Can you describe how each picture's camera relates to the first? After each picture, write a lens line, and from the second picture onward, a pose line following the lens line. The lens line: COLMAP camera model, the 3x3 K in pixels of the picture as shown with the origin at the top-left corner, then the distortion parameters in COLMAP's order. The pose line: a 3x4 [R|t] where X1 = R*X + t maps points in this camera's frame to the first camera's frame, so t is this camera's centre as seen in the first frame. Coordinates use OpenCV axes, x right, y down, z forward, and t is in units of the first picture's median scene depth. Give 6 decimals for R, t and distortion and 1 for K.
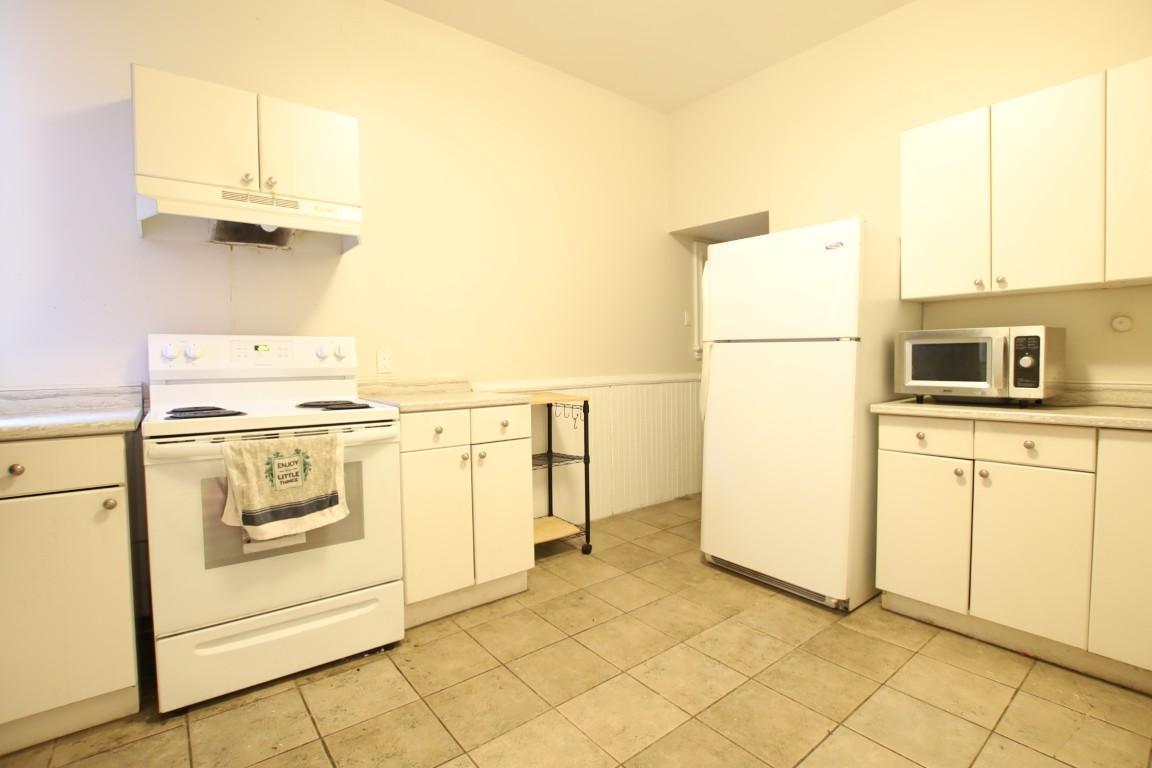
lens RADIAL K [[530.0, 0, 575.6], [0, 530.0, 381.2], [0, 0, 1]] dist [-0.024062, 0.000792]
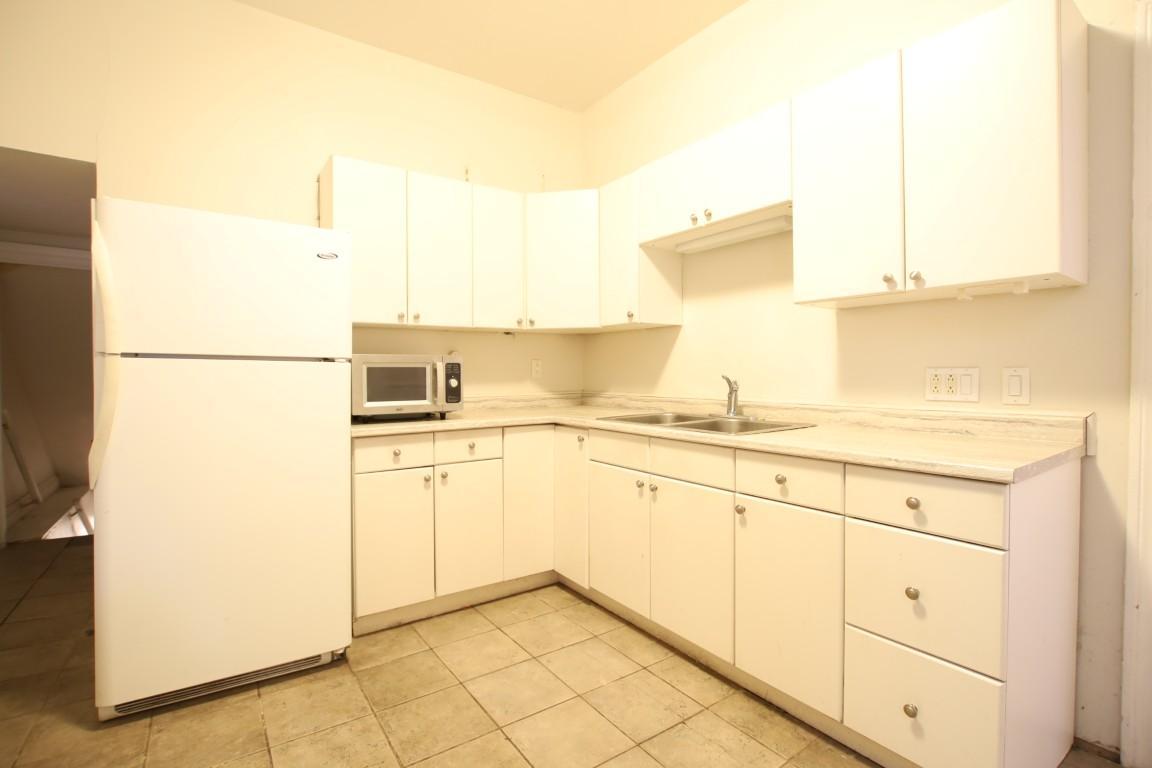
lens RADIAL K [[530.0, 0, 575.6], [0, 530.0, 380.4], [0, 0, 1]] dist [-0.024062, 0.000792]
pose [[0.072294, 0.000846, 0.997383, -0.406721], [0.049017, 0.998788, -0.004400, -0.021191], [-0.996178, 0.049207, 0.072165, 0.564285]]
